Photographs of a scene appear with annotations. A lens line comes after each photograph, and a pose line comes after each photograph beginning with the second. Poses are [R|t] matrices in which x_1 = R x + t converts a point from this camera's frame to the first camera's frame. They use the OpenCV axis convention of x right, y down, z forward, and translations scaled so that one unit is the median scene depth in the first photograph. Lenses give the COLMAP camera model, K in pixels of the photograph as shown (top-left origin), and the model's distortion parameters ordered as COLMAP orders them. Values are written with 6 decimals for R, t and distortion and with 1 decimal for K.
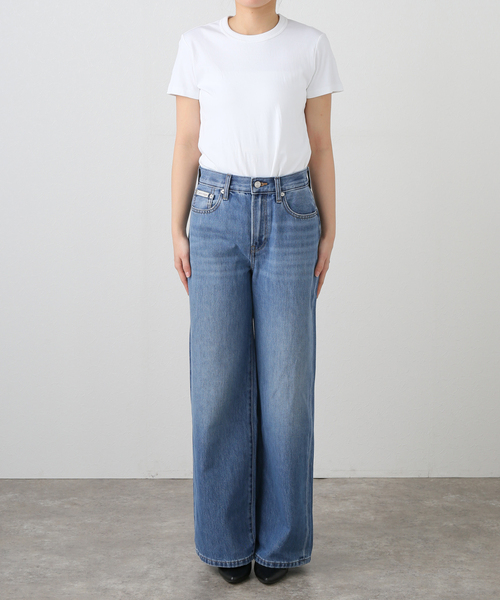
lens RADIAL K [[1052.3, 0, 250.0], [0, 1052.3, 300.0], [0, 0, 1]] dist [-0.023765, -0.050646]
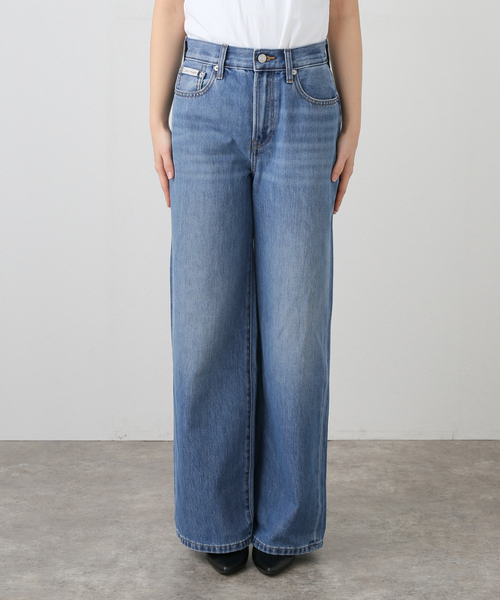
lens RADIAL K [[1135.3, 0, 250.0], [0, 1135.3, 300.0], [0, 0, 1]] dist [-0.029797, 0.043158]
pose [[0.999634, 0.004555, 0.026665, -0.021923], [-0.005783, 0.998918, 0.046149, 0.026346], [-0.026425, -0.046287, 0.998579, 0.166345]]
